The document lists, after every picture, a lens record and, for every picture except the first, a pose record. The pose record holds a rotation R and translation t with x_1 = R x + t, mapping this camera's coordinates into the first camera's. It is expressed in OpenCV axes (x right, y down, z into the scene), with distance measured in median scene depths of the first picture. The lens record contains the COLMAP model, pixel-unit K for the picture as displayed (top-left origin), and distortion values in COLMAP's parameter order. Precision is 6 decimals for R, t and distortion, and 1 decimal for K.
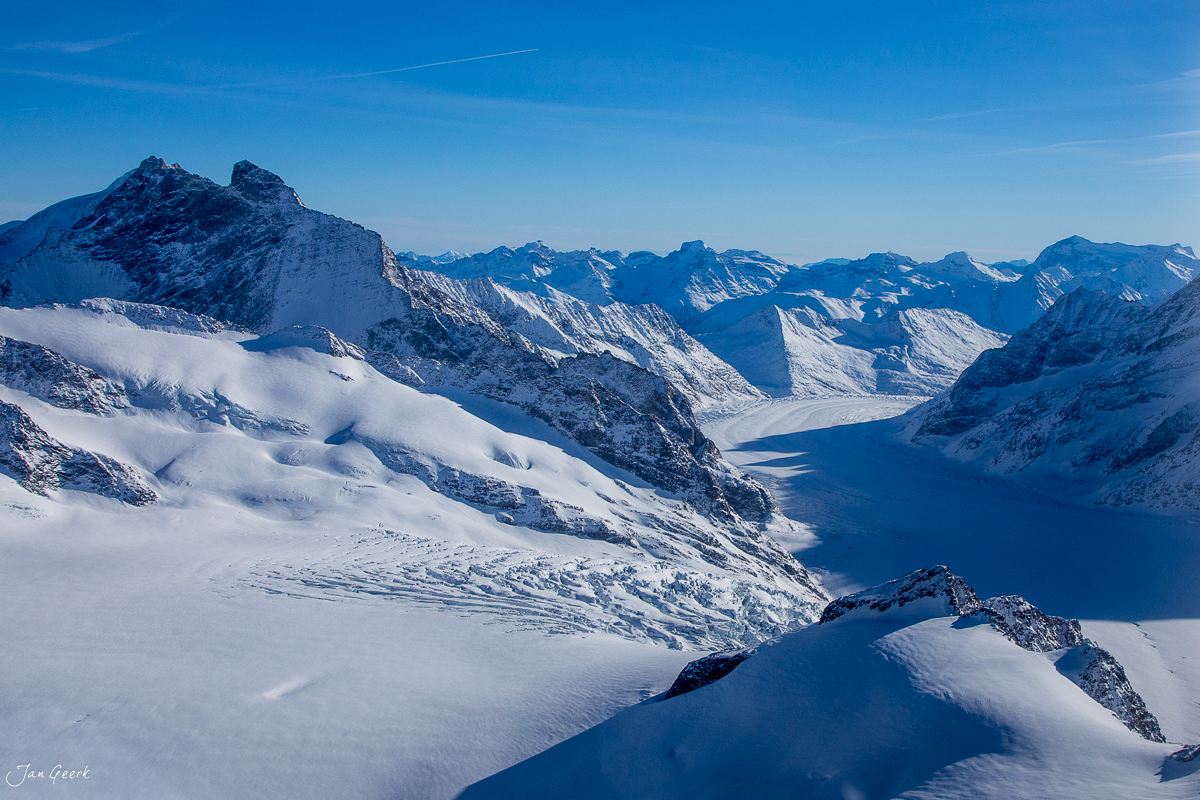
lens RADIAL K [[1112.9, 0, 600.2], [0, 1112.9, 399.6], [0, 0, 1]] dist [-0.015803, 0.000000]
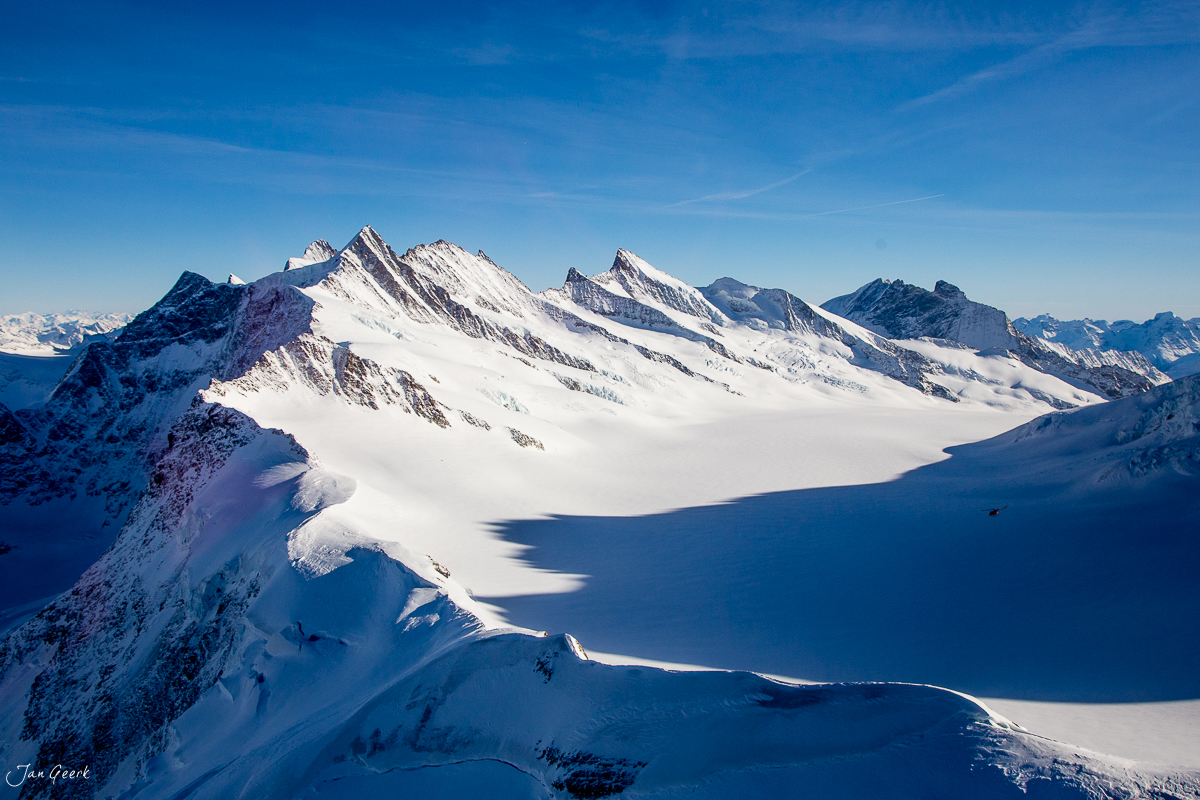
lens RADIAL K [[1167.0, 0, 610.4], [0, 1167.0, 442.6], [0, 0, 1]] dist [0.023577, 0.000000]
pose [[0.935770, 0.027512, -0.351535, -0.106700], [-0.039006, 0.998910, -0.025657, 0.202108], [0.350446, 0.037722, 0.935823, -1.451919]]
